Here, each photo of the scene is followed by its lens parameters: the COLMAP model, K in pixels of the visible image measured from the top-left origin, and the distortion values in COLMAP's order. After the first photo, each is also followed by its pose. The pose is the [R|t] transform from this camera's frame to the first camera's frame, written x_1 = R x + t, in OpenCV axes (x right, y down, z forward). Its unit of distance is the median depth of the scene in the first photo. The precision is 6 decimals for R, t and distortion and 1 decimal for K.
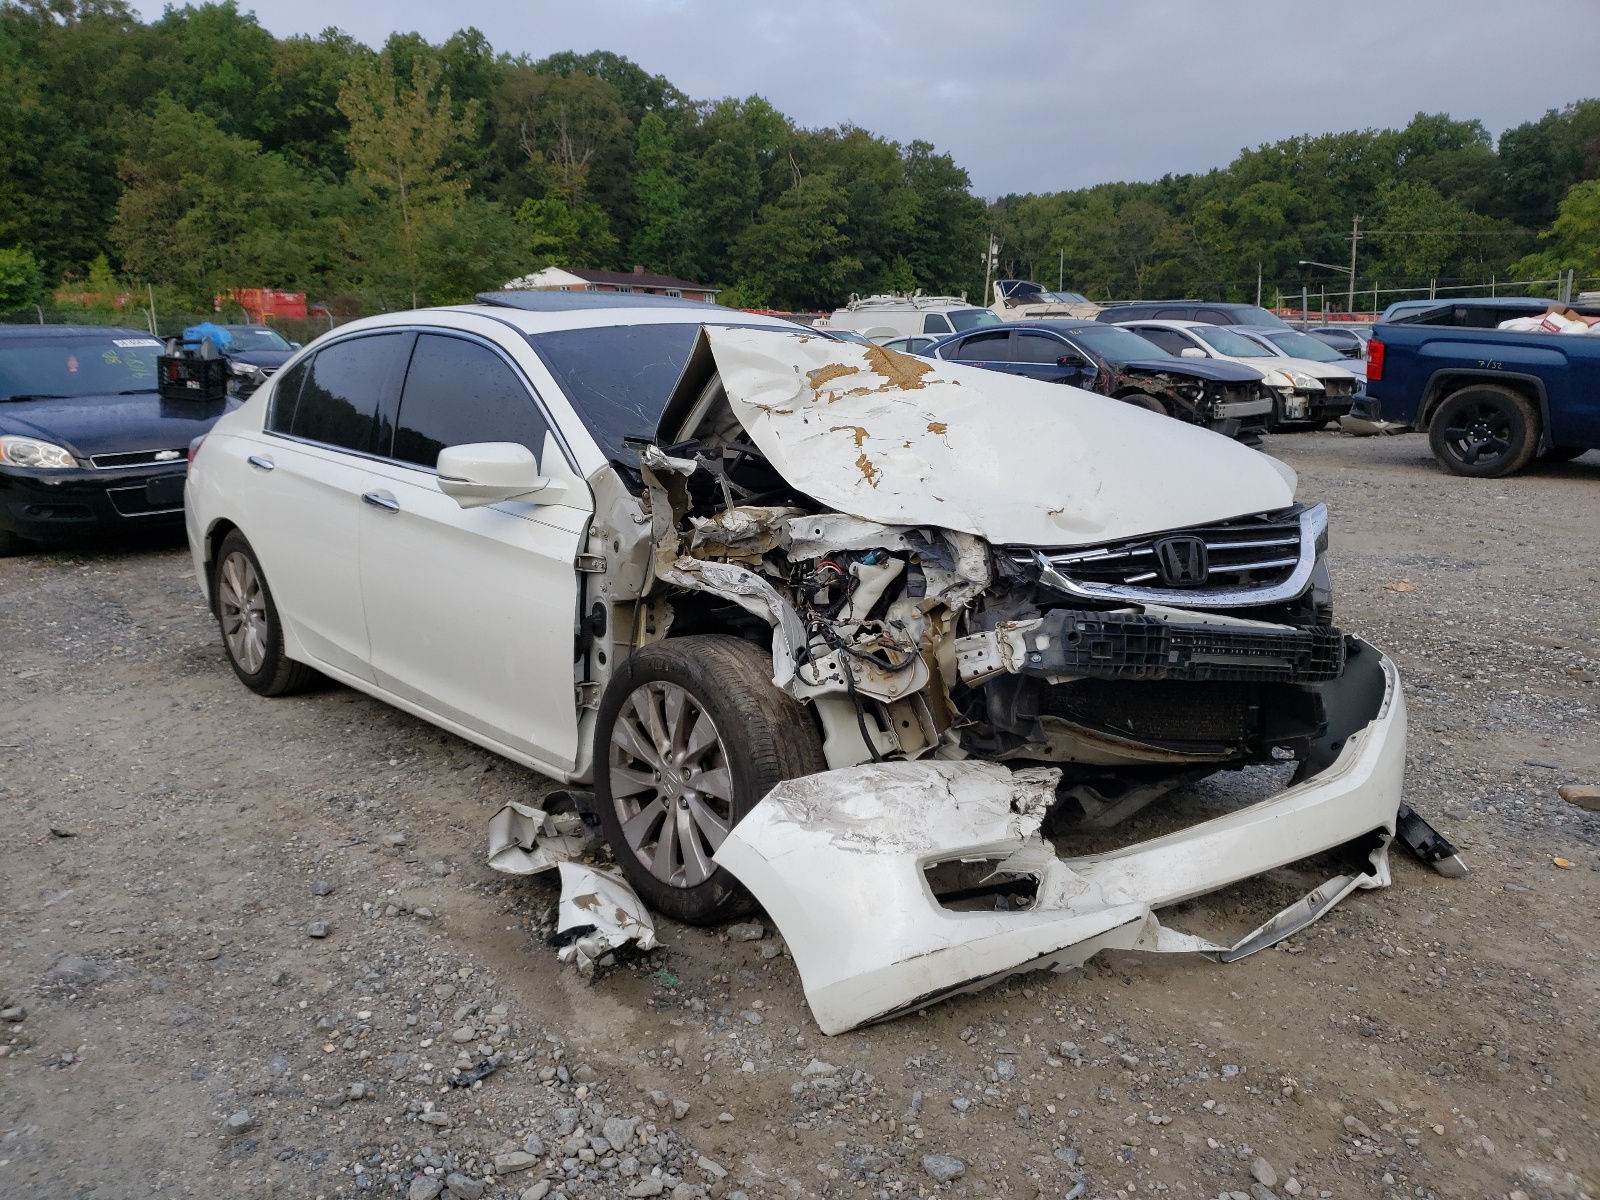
lens RADIAL K [[1211.0, 0, 800.0], [0, 1211.0, 600.0], [0, 0, 1]] dist [0.035633, -0.005888]
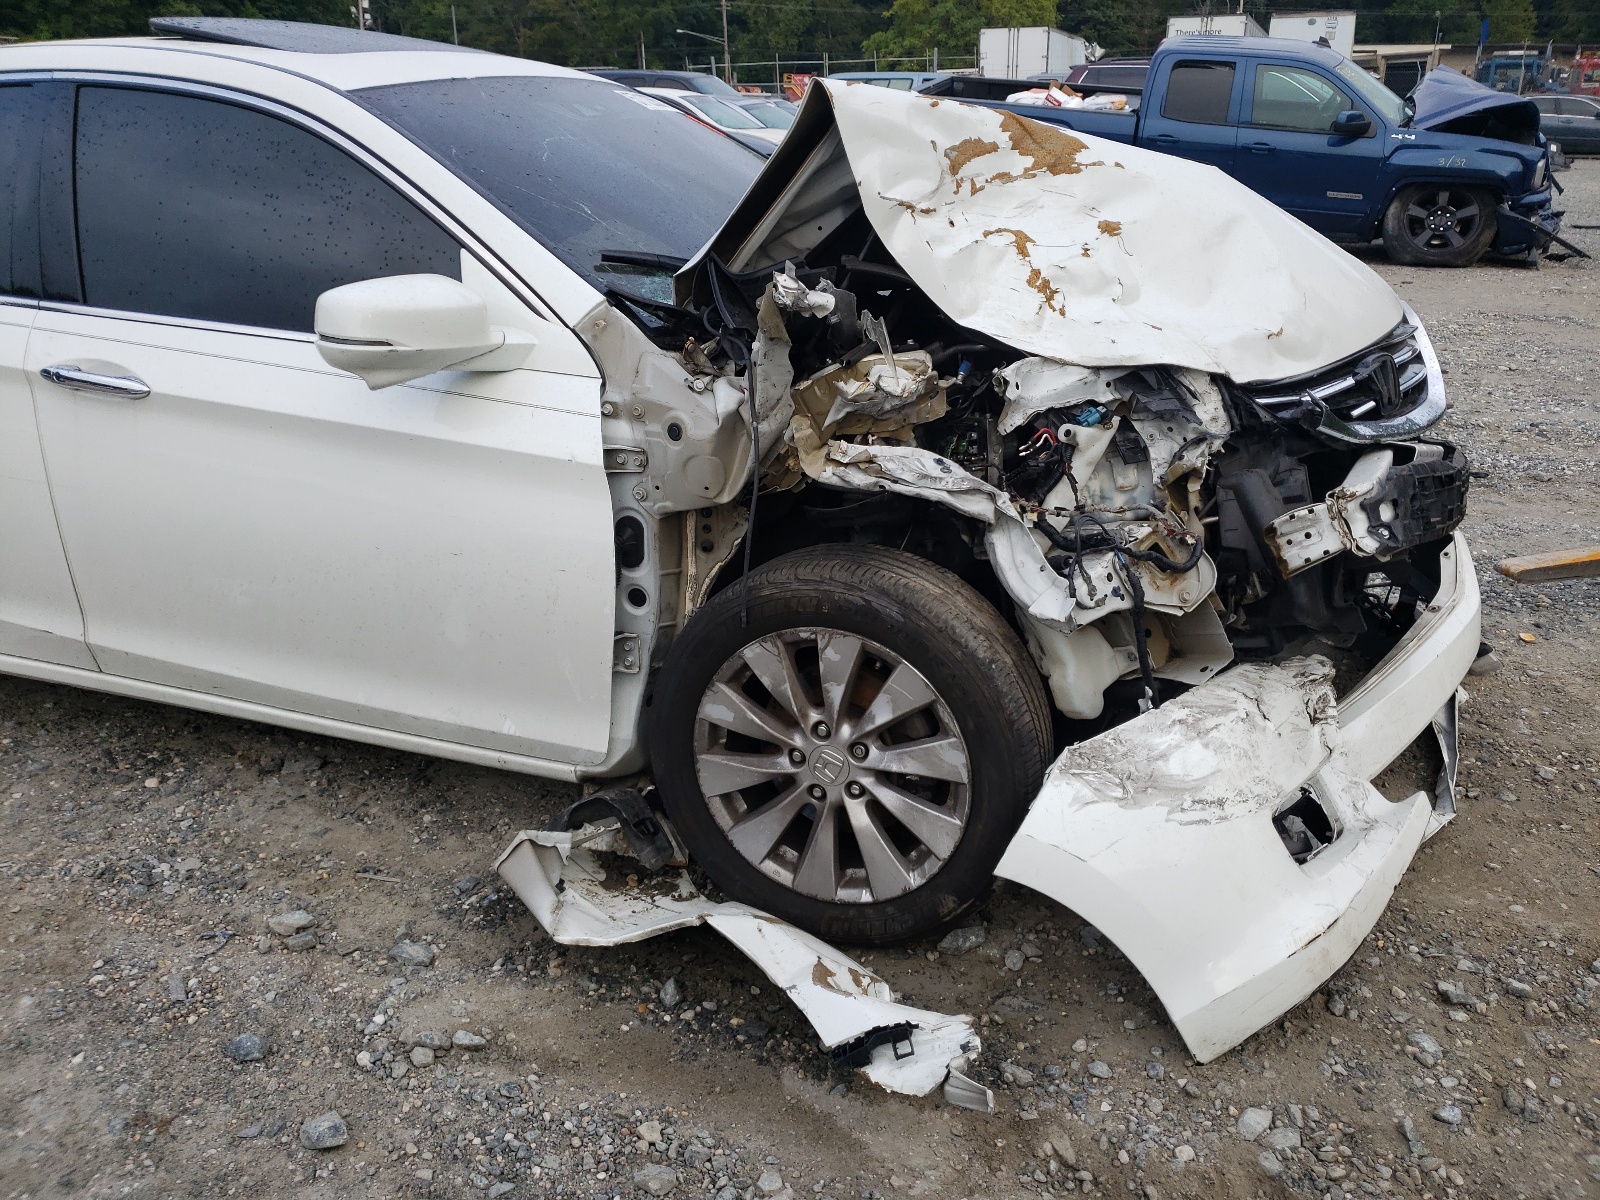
lens RADIAL K [[1219.6, 0, 801.8], [0, 1219.6, 577.4], [0, 0, 1]] dist [0.000770, 0.006603]
pose [[0.892503, -0.156328, 0.423083, -0.401886], [0.088831, 0.980566, 0.174925, -0.080097], [-0.442207, -0.118538, 0.889045, 0.399189]]
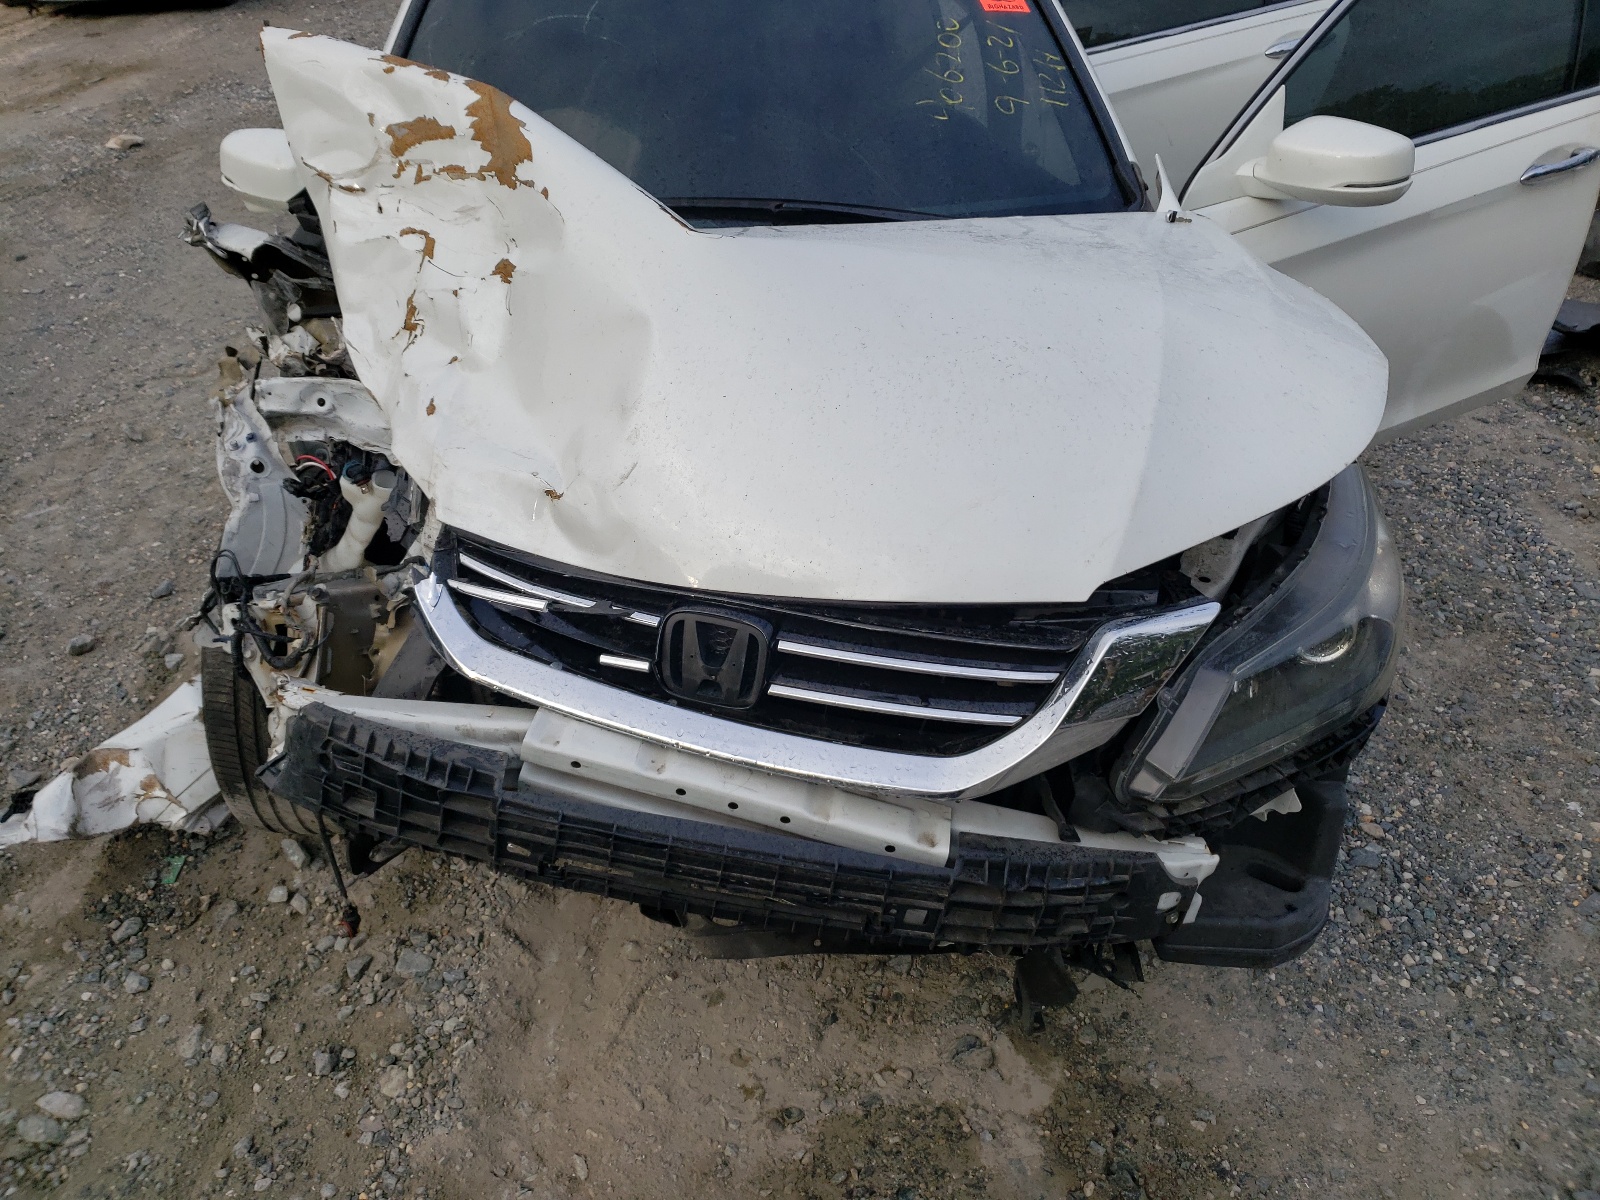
lens RADIAL K [[1219.6, 0, 801.8], [0, 1219.6, 577.4], [0, 0, 1]] dist [0.000770, 0.006603]
pose [[0.787342, 0.346181, -0.510148, 0.566532], [-0.130471, 0.902288, 0.410919, -0.265827], [0.602553, -0.256974, 0.755576, 0.614791]]
